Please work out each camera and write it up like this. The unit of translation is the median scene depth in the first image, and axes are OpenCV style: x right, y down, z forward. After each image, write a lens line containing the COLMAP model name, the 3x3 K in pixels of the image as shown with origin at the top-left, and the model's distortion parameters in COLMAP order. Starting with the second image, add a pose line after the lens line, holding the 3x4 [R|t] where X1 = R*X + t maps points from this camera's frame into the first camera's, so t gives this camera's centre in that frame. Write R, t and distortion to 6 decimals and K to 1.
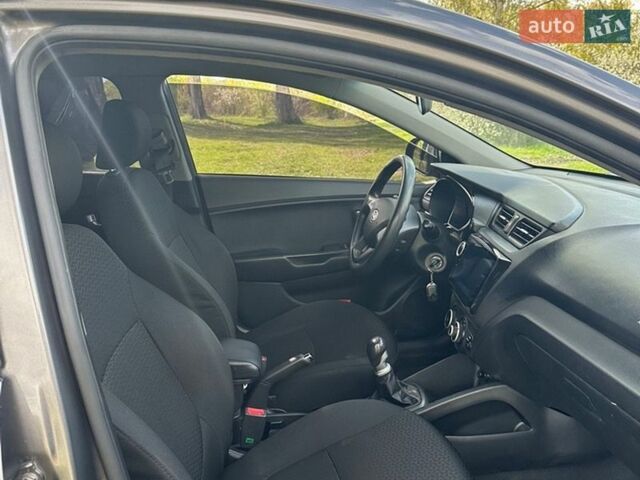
lens RADIAL K [[590.0, 0, 316.5], [0, 590.0, 242.8], [0, 0, 1]] dist [0.152370, -0.308378]
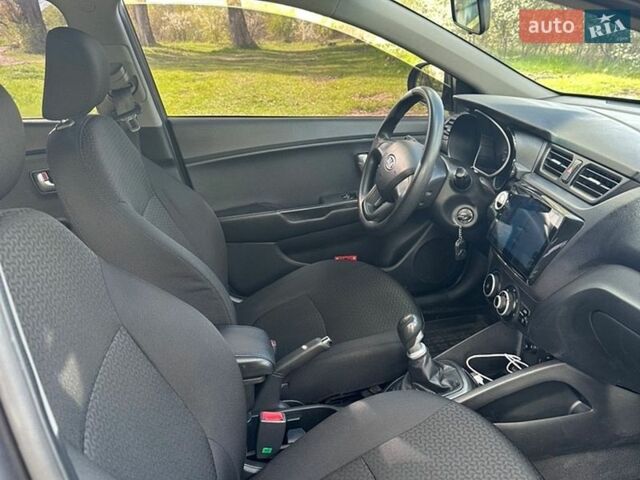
lens RADIAL K [[588.4, 0, 320.0], [0, 588.4, 240.0], [0, 0, 1]] dist [0.152722, -0.323302]
pose [[0.996435, -0.051036, 0.067178, -0.060535], [0.043022, 0.992343, 0.115774, -0.037597], [-0.072572, -0.112471, 0.991001, 0.162684]]
